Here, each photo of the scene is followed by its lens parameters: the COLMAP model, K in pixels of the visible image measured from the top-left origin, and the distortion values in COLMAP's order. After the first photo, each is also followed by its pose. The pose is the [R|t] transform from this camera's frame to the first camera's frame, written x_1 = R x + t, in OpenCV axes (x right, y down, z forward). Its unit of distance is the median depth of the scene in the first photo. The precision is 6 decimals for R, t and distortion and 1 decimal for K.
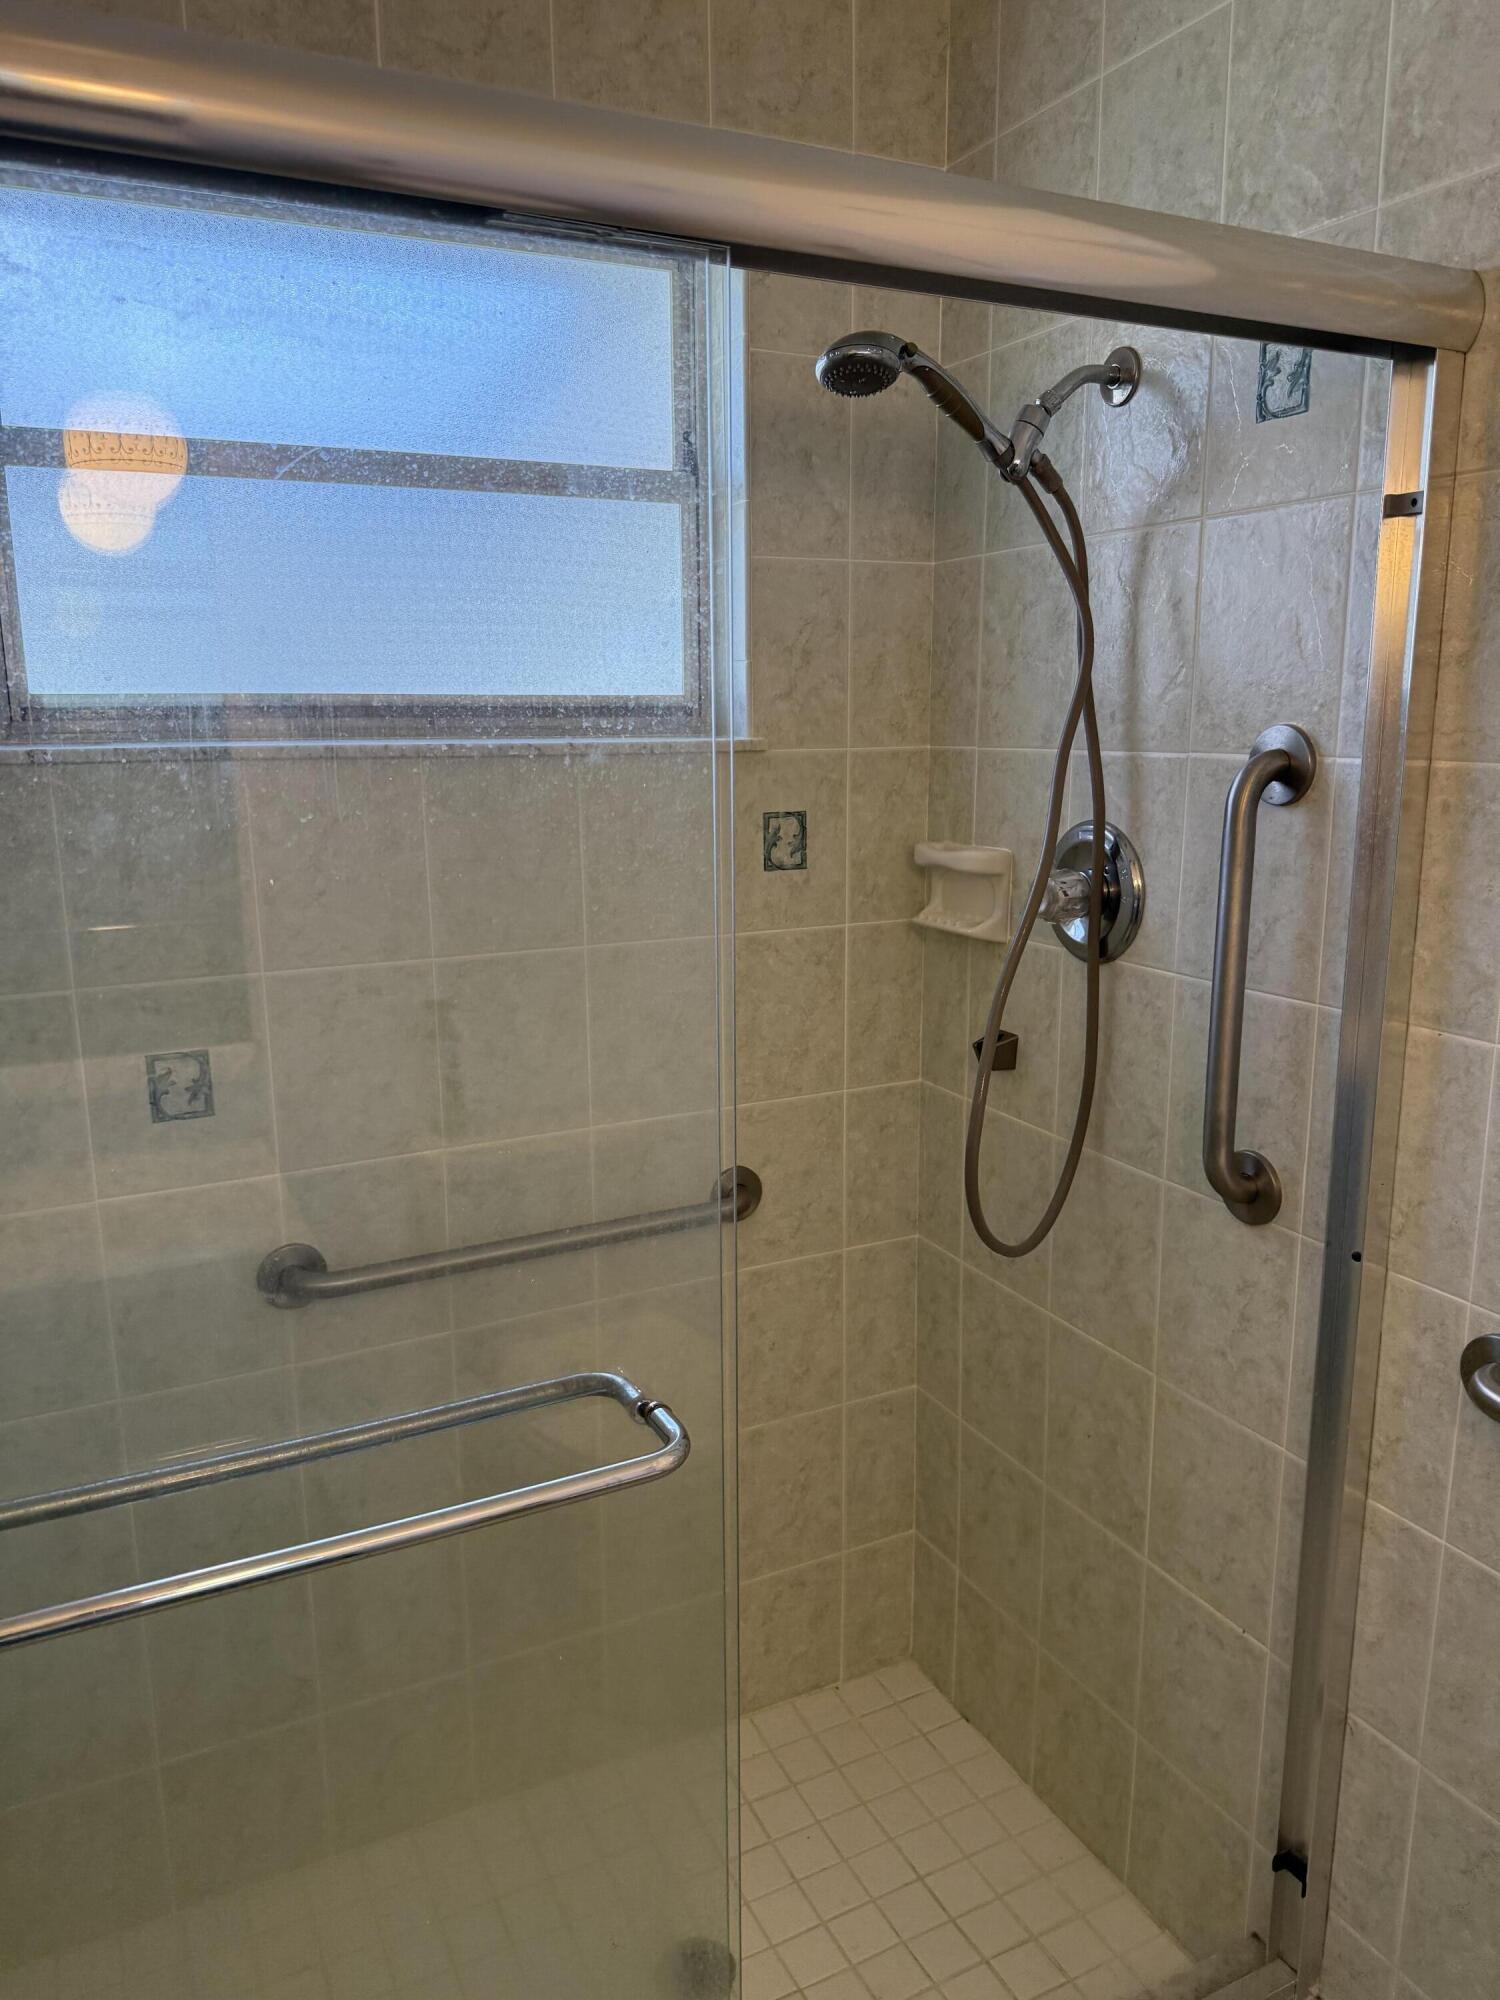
lens RADIAL K [[1423.6, 0, 752.3], [0, 1423.6, 1010.2], [0, 0, 1]] dist [0.002398, -0.004741]
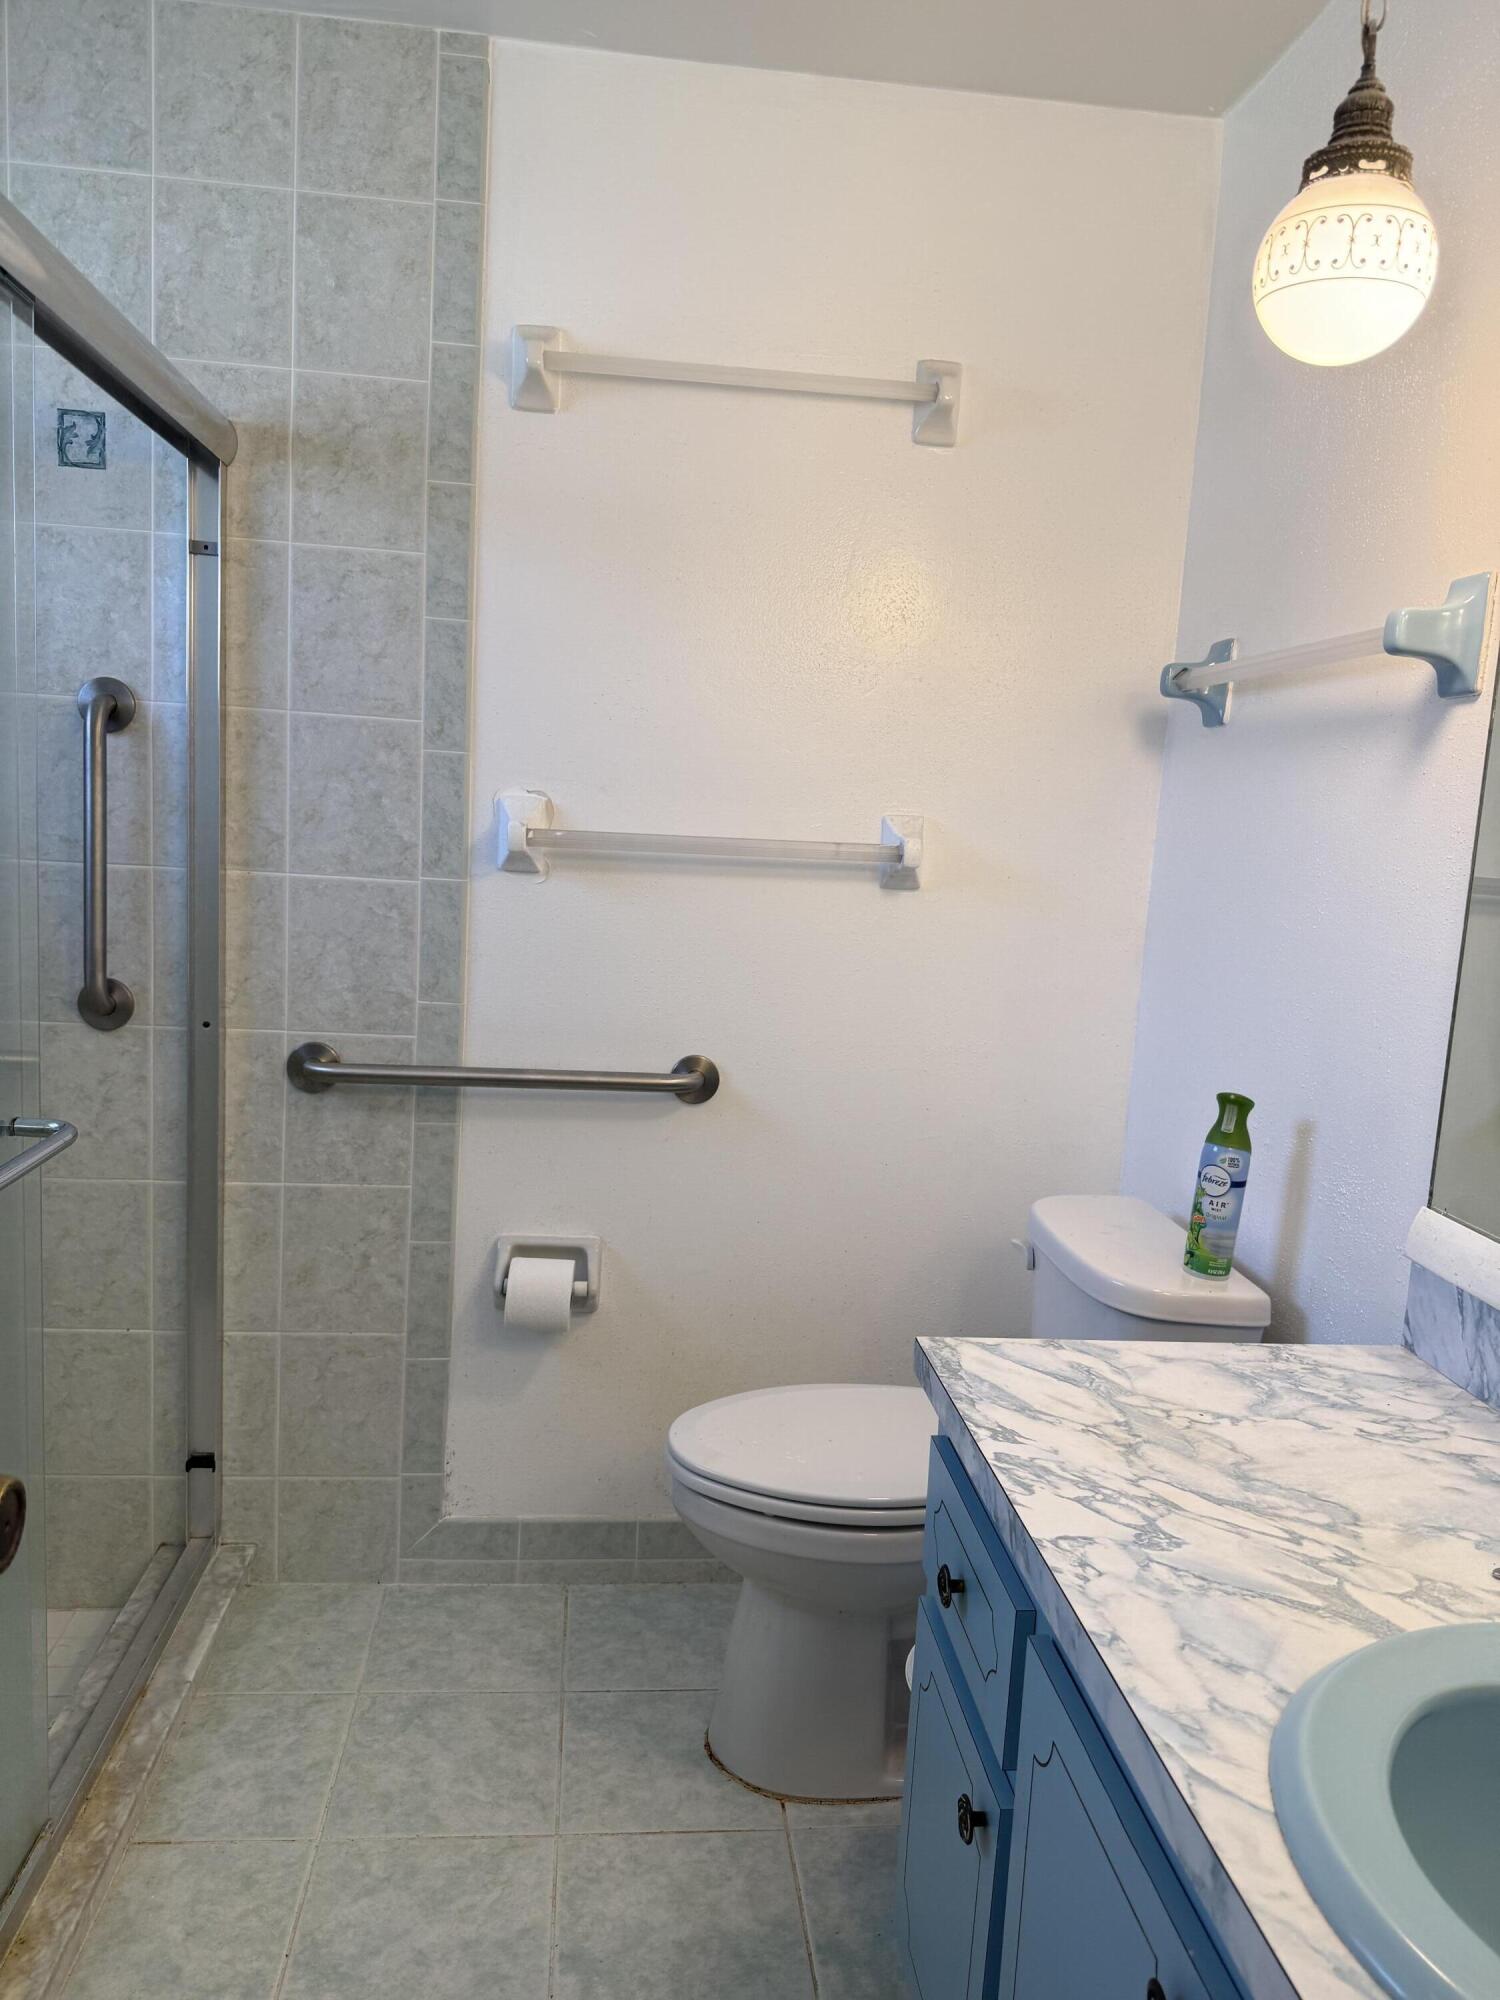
lens RADIAL K [[1423.6, 0, 748.7], [0, 1423.6, 994.8], [0, 0, 1]] dist [0.002398, -0.004741]
pose [[0.354762, -0.104297, 0.929121, -0.843082], [0.131928, 0.989400, 0.060690, 0.130209], [-0.925602, 0.101047, 0.364761, -0.123697]]
